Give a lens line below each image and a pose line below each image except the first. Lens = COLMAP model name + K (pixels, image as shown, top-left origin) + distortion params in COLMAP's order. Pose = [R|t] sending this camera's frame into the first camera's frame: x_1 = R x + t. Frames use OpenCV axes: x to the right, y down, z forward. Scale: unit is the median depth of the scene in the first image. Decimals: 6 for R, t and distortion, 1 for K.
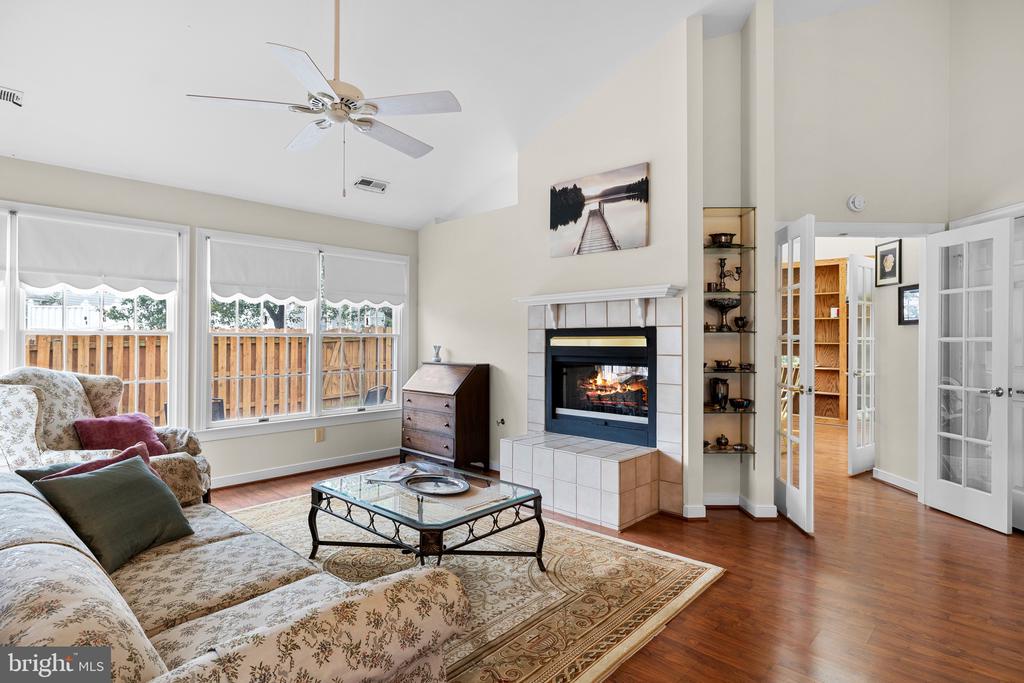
lens RADIAL K [[528.9, 0, 518.2], [0, 528.9, 334.8], [0, 0, 1]] dist [-0.002798, 0.000155]
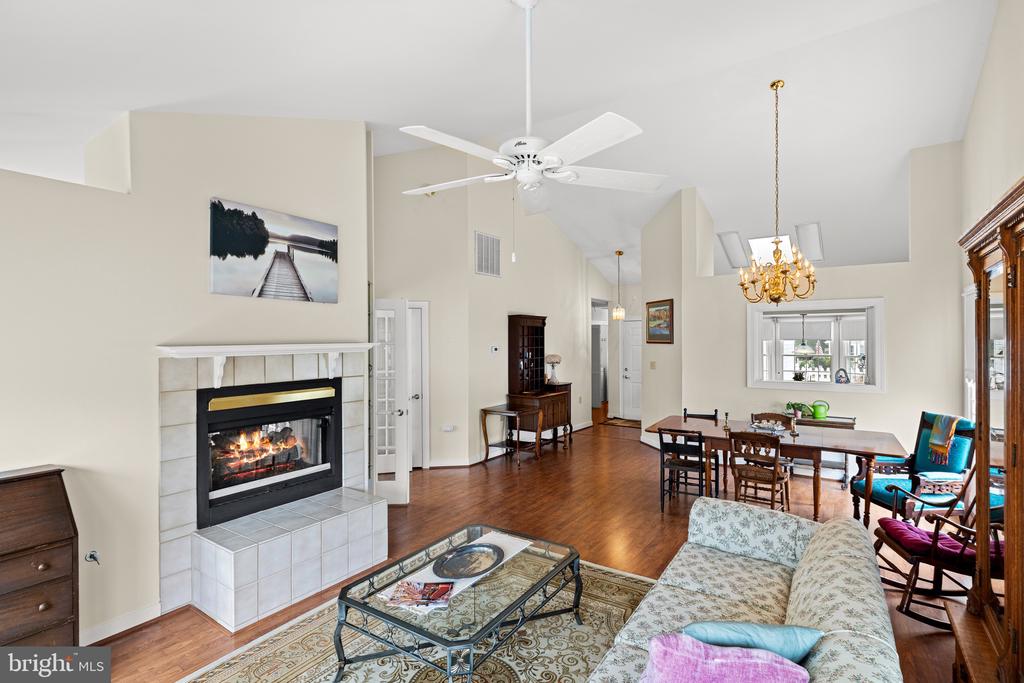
lens RADIAL K [[487.6, 0, 518.7], [0, 487.6, 345.3], [0, 0, 1]] dist [0.001498, 0.001454]
pose [[-0.150773, 0.009021, 0.988527, -0.724735], [0.015387, 0.999859, -0.006778, -0.063632], [-0.988449, 0.014189, -0.150891, 0.714084]]
